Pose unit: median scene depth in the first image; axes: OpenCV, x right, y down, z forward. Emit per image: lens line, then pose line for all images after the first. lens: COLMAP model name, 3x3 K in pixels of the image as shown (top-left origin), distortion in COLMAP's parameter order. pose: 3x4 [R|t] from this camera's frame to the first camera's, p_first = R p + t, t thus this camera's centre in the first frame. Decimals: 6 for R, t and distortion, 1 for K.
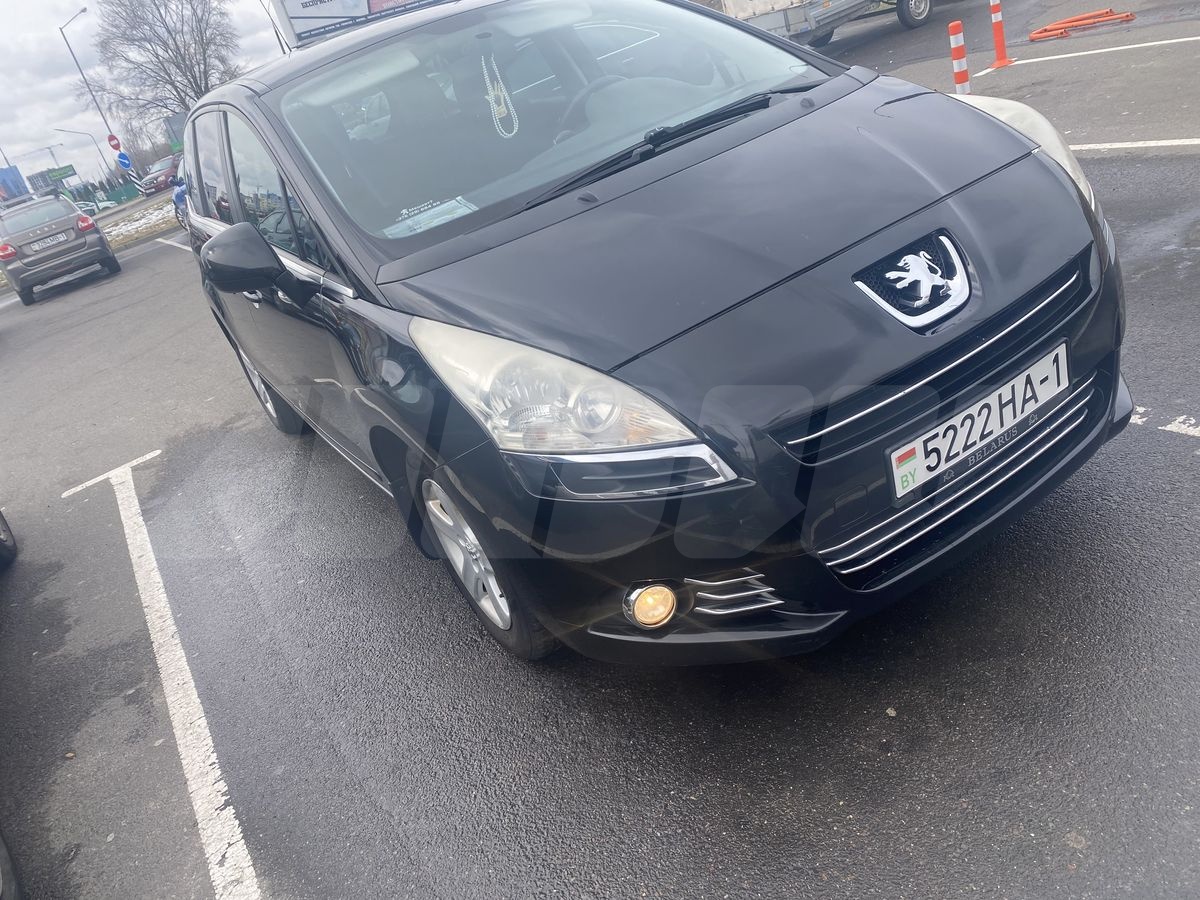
lens RADIAL K [[901.1, 0, 604.9], [0, 901.1, 449.0], [0, 0, 1]] dist [-0.004053, -0.003242]
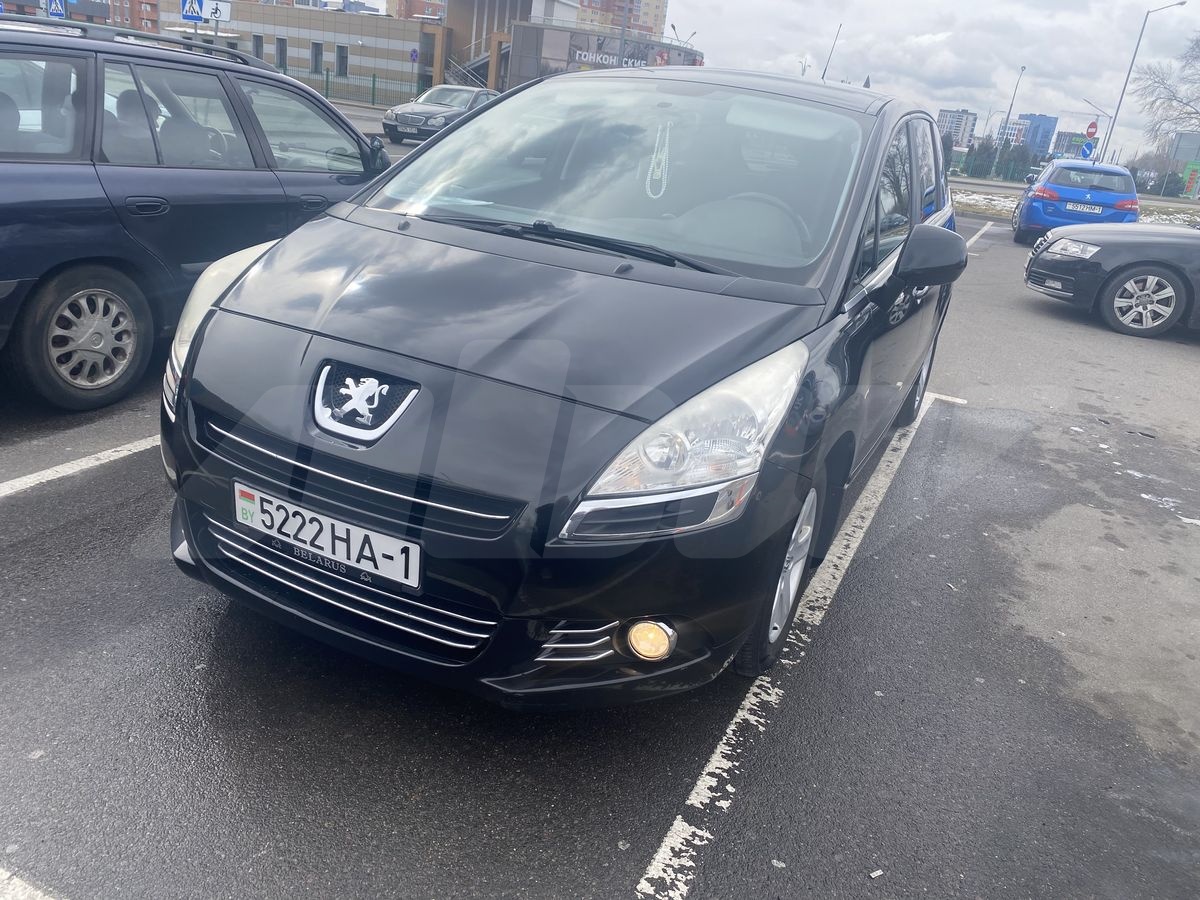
lens RADIAL K [[901.1, 0, 599.2], [0, 901.1, 448.4], [0, 0, 1]] dist [-0.004053, -0.003242]
pose [[0.491632, 0.606467, -0.624897, 1.218378], [-0.599604, 0.756154, 0.262120, -0.607246], [0.631485, 0.245824, 0.735389, 0.375607]]
